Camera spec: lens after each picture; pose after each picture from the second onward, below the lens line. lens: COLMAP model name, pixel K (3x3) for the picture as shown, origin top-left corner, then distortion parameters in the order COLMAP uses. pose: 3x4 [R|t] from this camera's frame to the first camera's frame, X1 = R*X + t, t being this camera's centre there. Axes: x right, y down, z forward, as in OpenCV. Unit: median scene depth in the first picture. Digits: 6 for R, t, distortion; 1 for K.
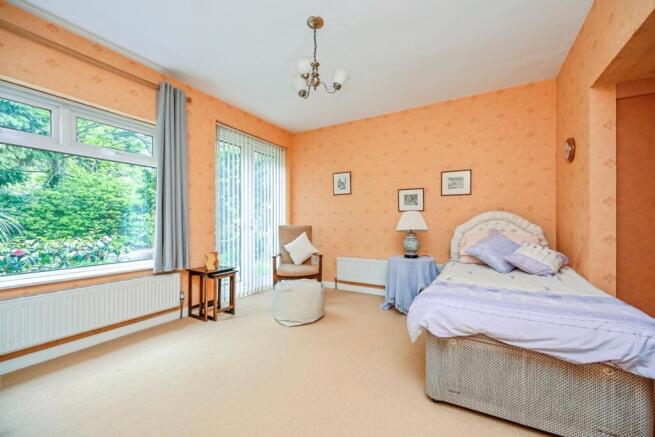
lens RADIAL K [[265.7, 0, 327.5], [0, 265.7, 218.5], [0, 0, 1]] dist [-0.000279, -0.000069]
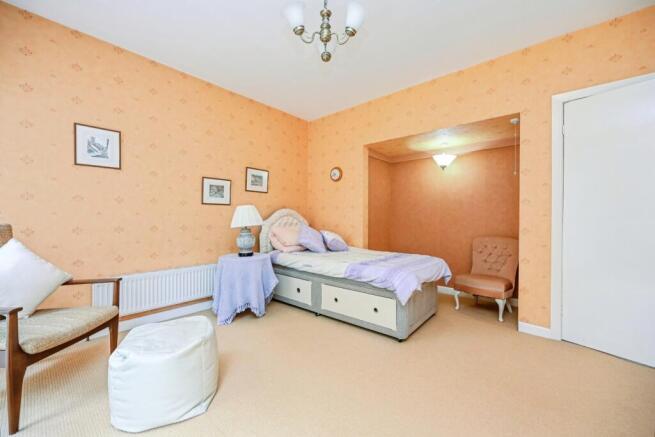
lens RADIAL K [[265.7, 0, 327.5], [0, 265.7, 218.5], [0, 0, 1]] dist [-0.000279, -0.000069]
pose [[0.170654, -0.004396, 0.985321, -0.514955], [-0.022591, 0.999710, 0.008373, 0.003204], [-0.985072, -0.023688, 0.170505, 0.531786]]
